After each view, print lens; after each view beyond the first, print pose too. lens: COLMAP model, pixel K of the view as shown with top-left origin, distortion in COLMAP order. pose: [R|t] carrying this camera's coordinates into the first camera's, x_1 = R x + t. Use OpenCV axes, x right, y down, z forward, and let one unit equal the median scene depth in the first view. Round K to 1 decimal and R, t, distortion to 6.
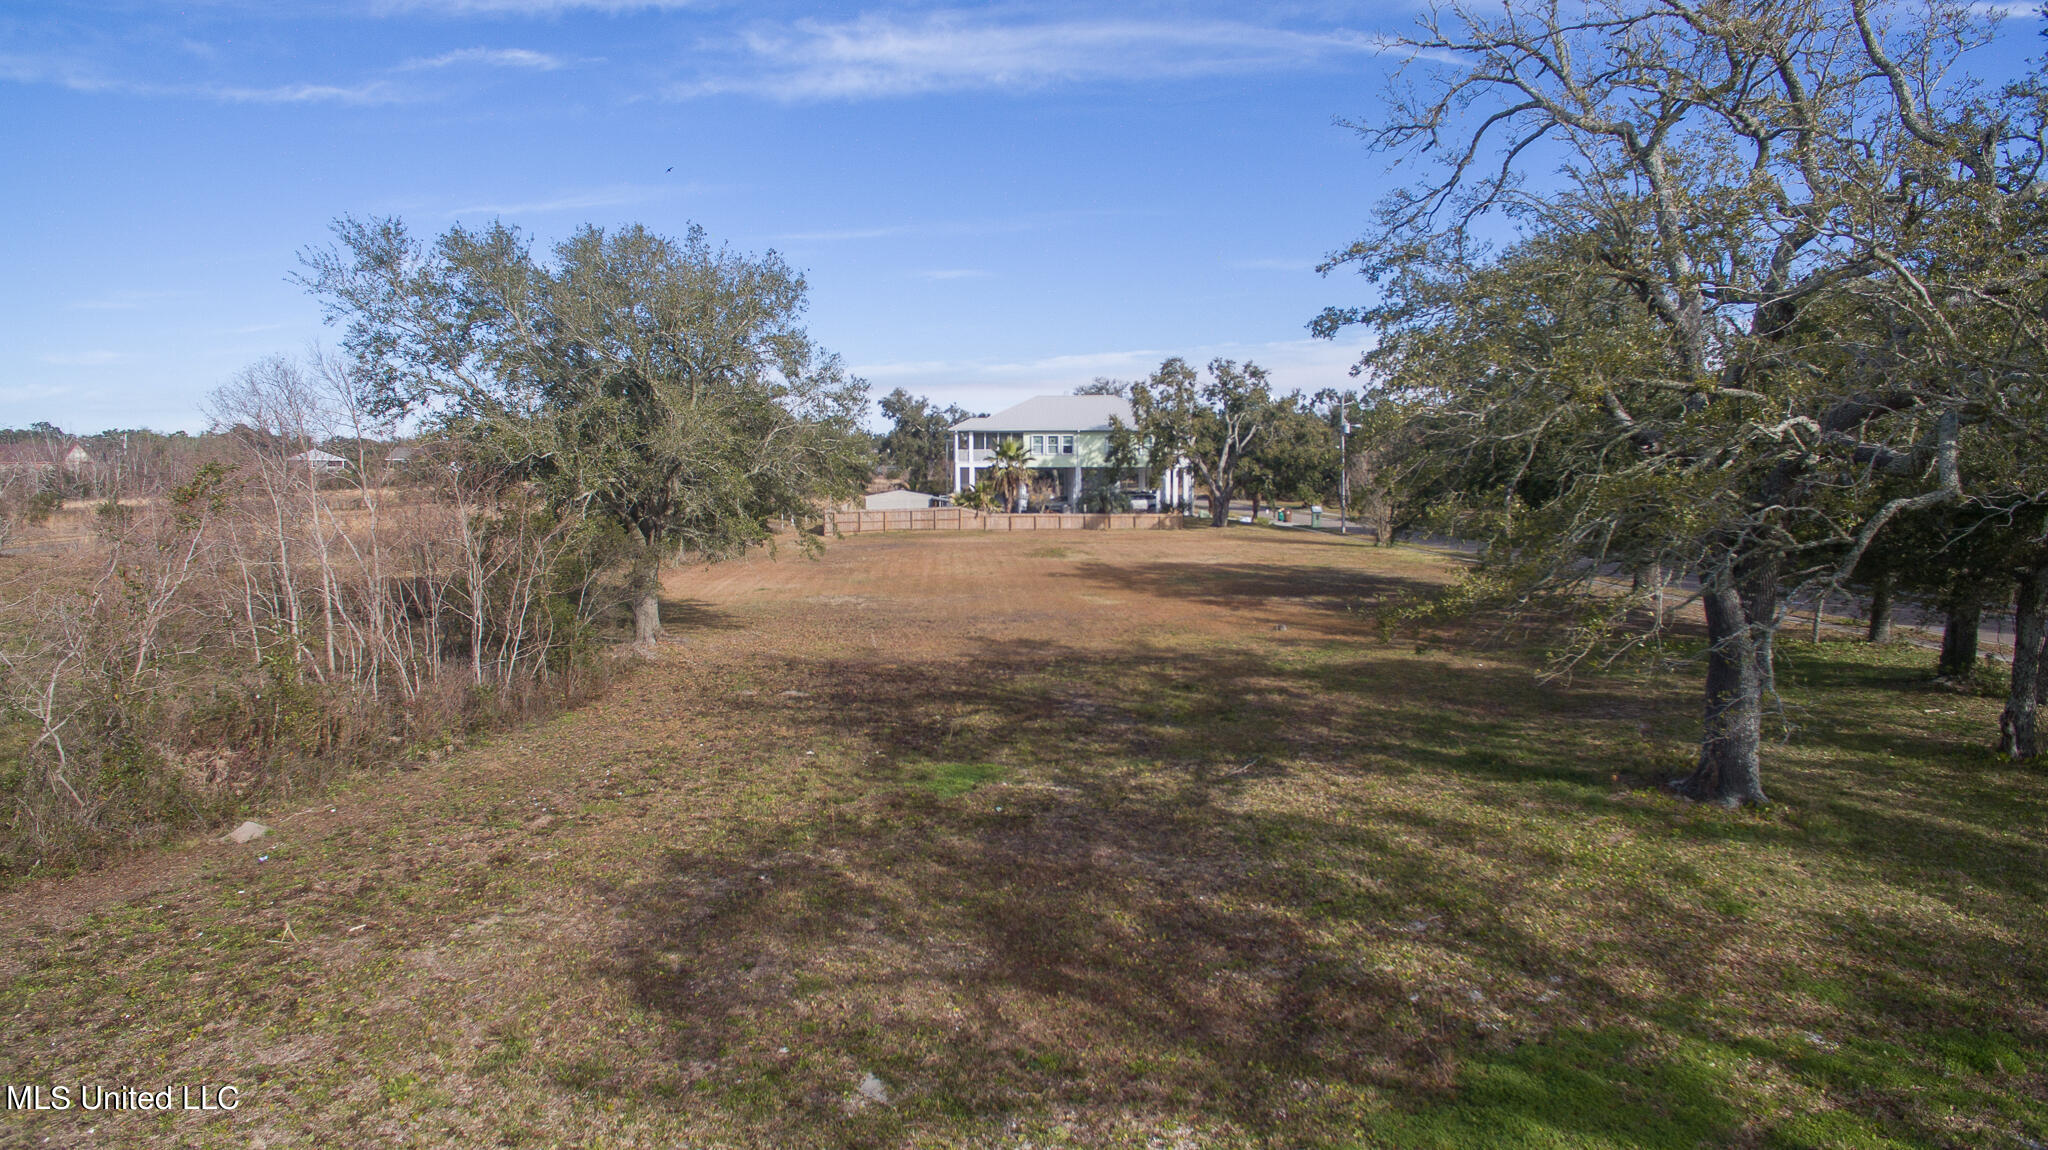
lens RADIAL K [[1184.7, 0, 1024.0], [0, 1184.7, 575.0], [0, 0, 1]] dist [-0.124761, 0.087272]
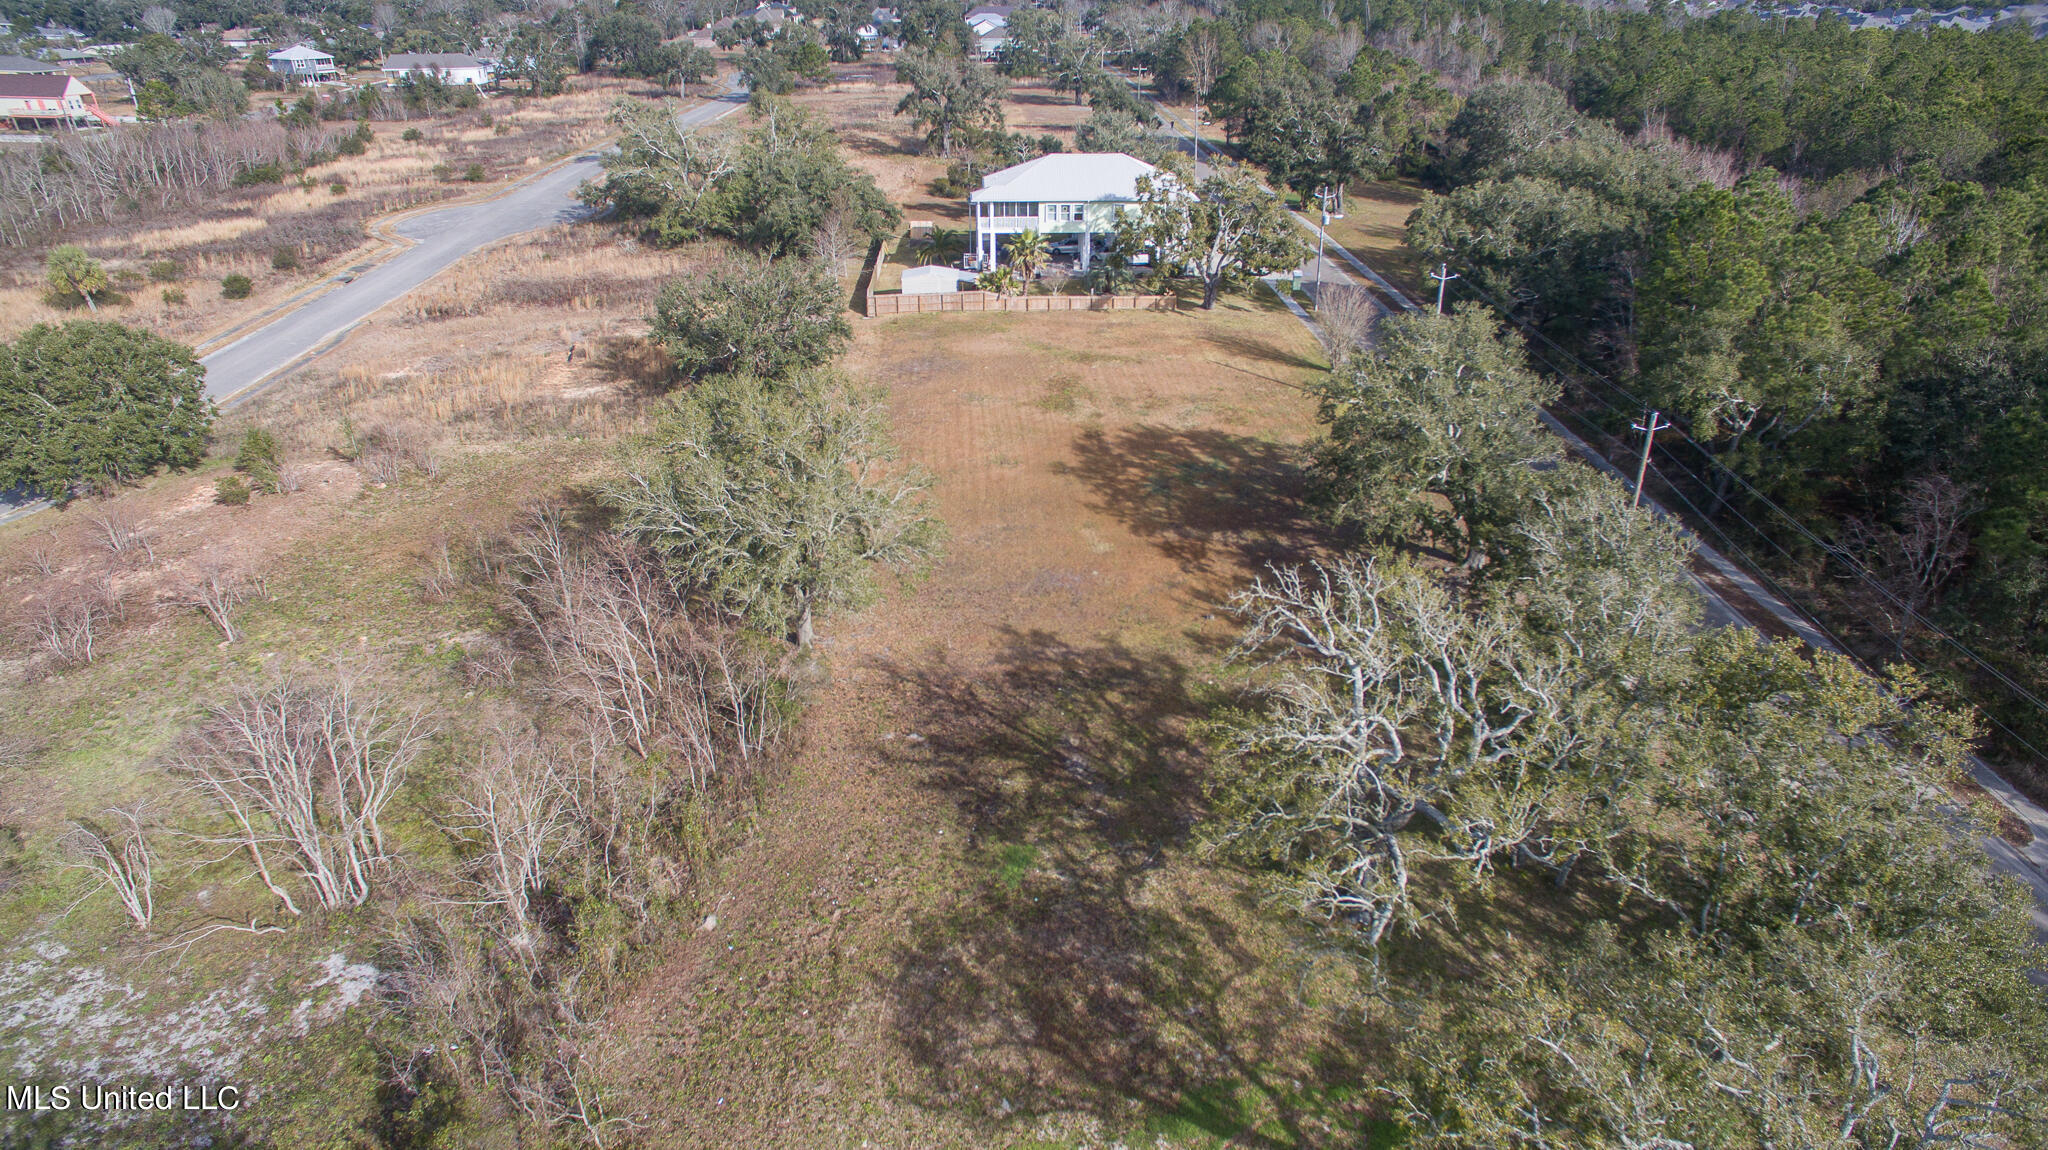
lens RADIAL K [[1184.7, 0, 1024.0], [0, 1184.7, 575.0], [0, 0, 1]] dist [-0.124761, 0.087272]
pose [[0.999949, 0.007696, -0.006561, -0.004565], [-0.004504, 0.919780, 0.392408, -0.238124], [0.009055, -0.392358, 0.919768, -0.158460]]
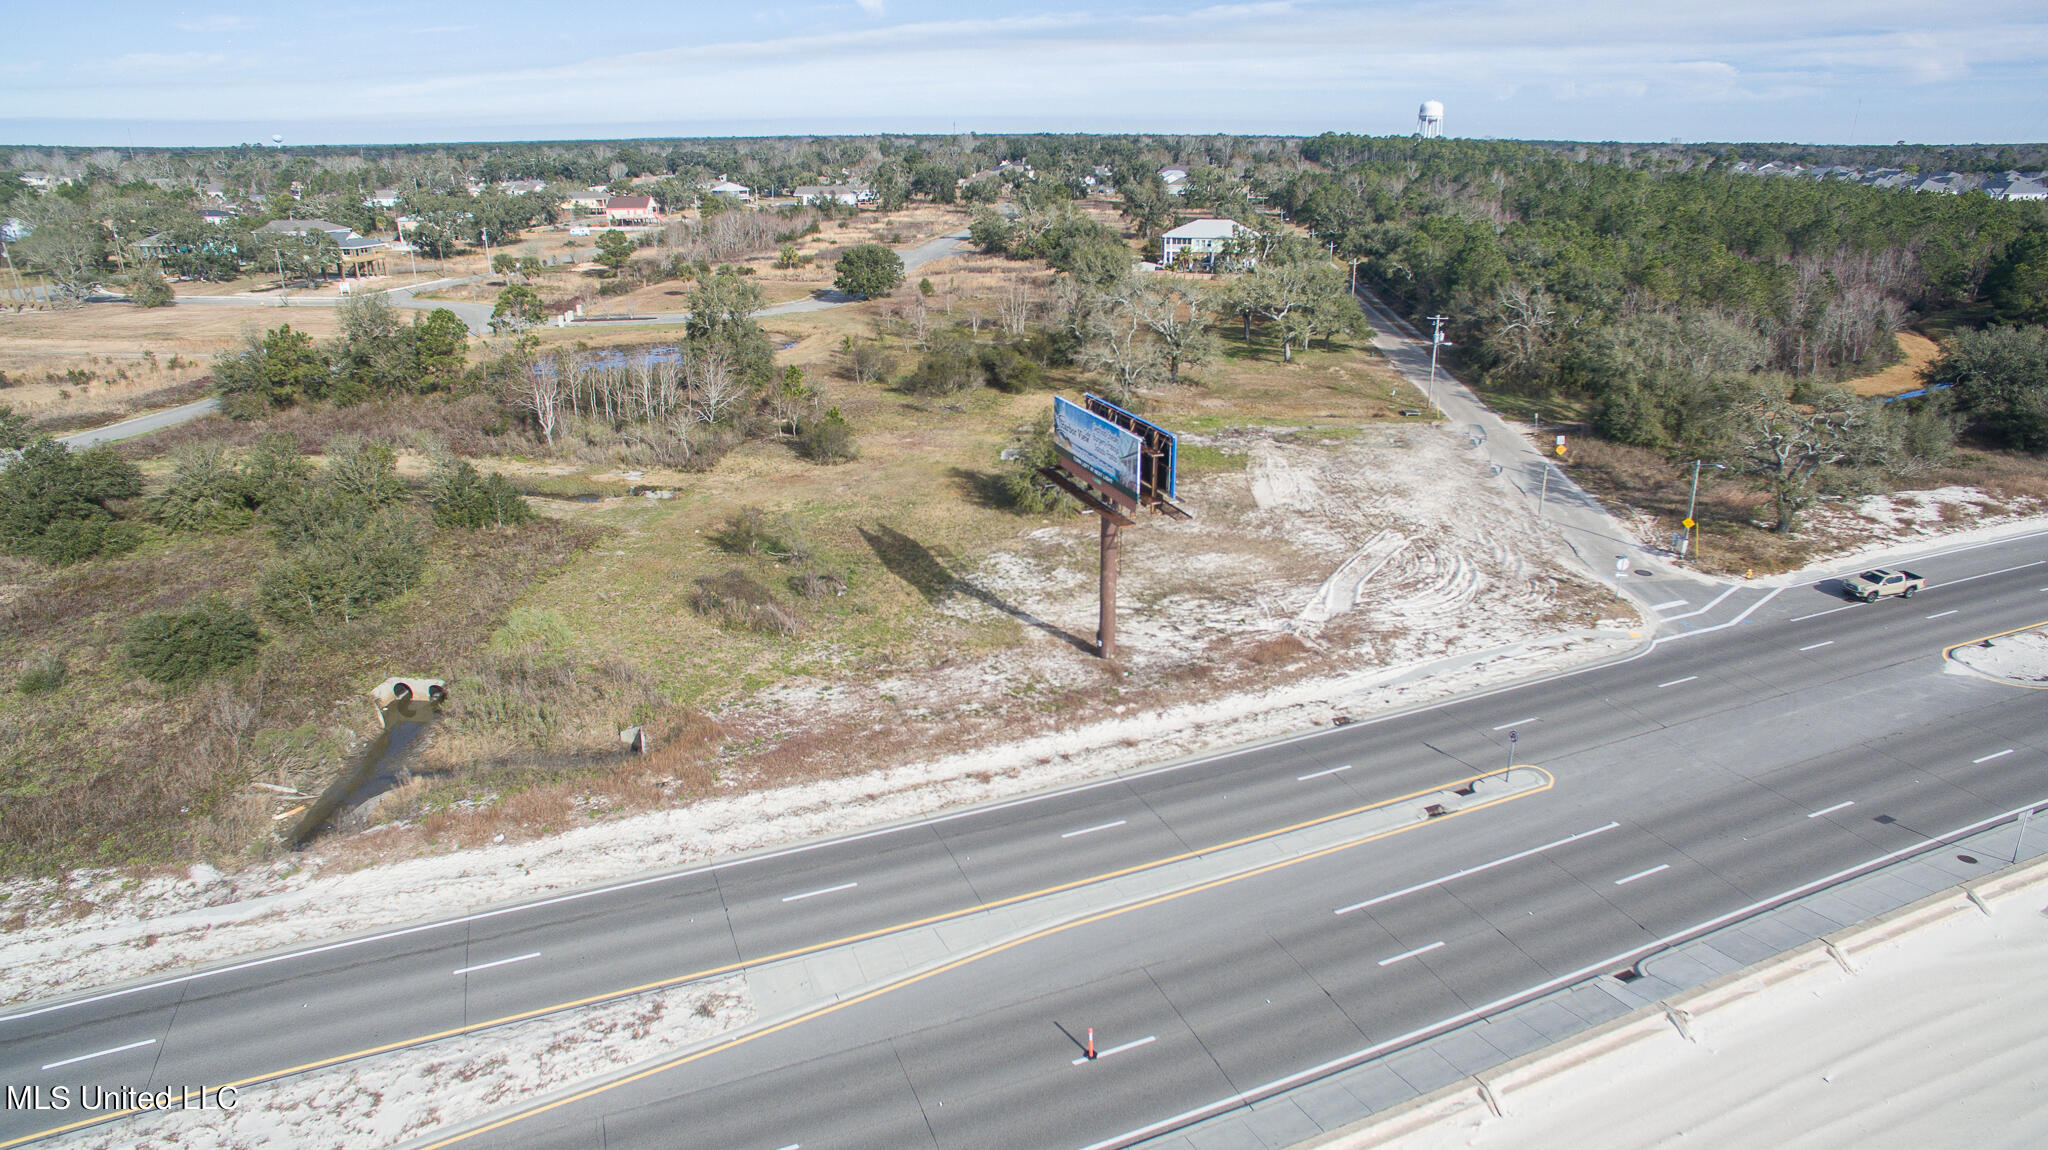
lens RADIAL K [[1184.7, 0, 1024.0], [0, 1184.7, 575.0], [0, 0, 1]] dist [-0.124761, 0.087272]
pose [[0.987194, 0.057955, -0.148621, 0.063409], [-0.014849, 0.961010, 0.276115, -0.117439], [0.158829, -0.270372, 0.949564, -1.746041]]
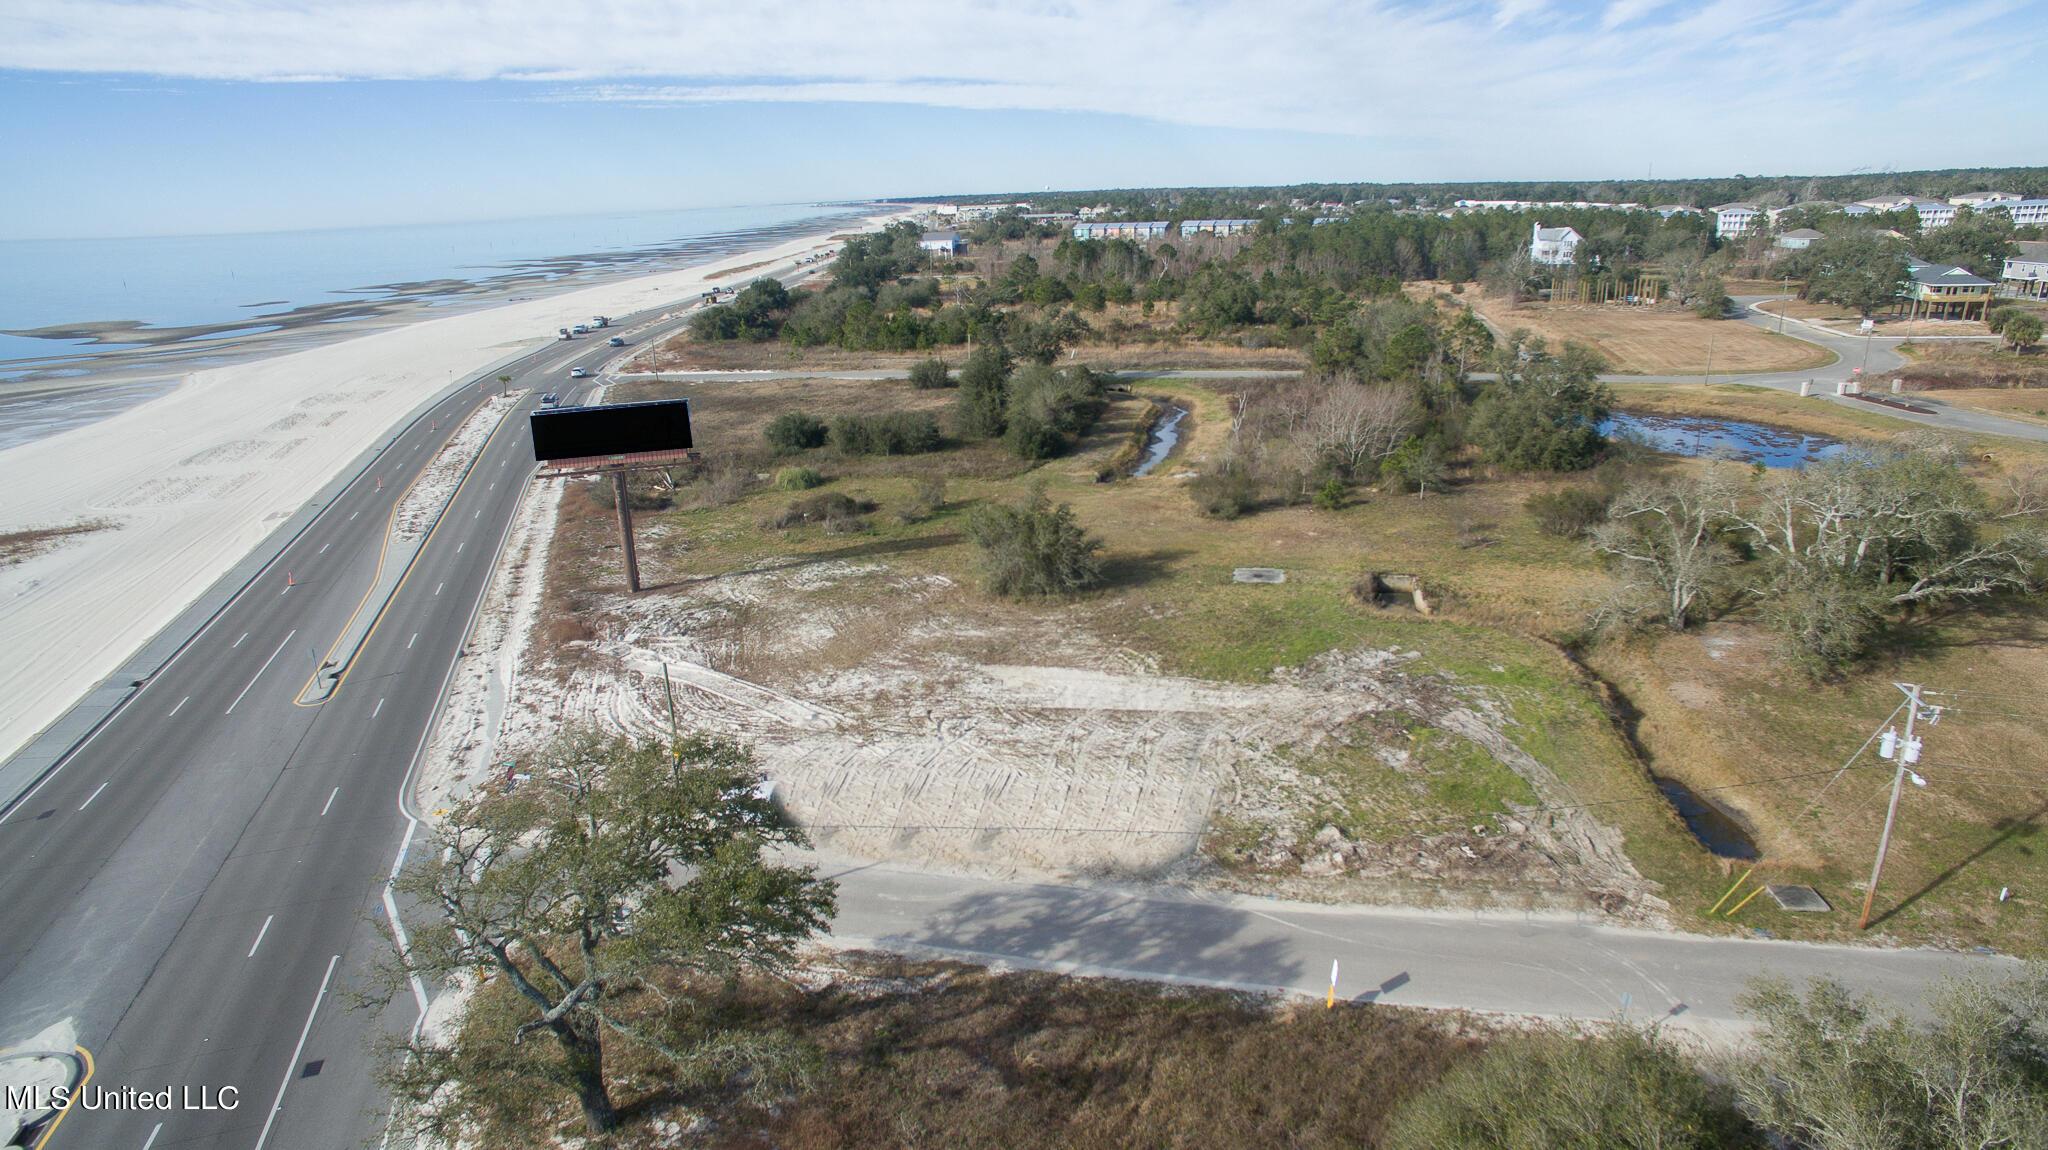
lens RADIAL K [[1184.7, 0, 1024.0], [0, 1184.7, 575.0], [0, 0, 1]] dist [-0.124761, 0.087272]
pose [[-0.248775, 0.311227, -0.917196, 0.806300], [-0.043769, 0.942388, 0.331647, -0.210959], [0.967572, 0.122650, -0.220821, -0.530563]]
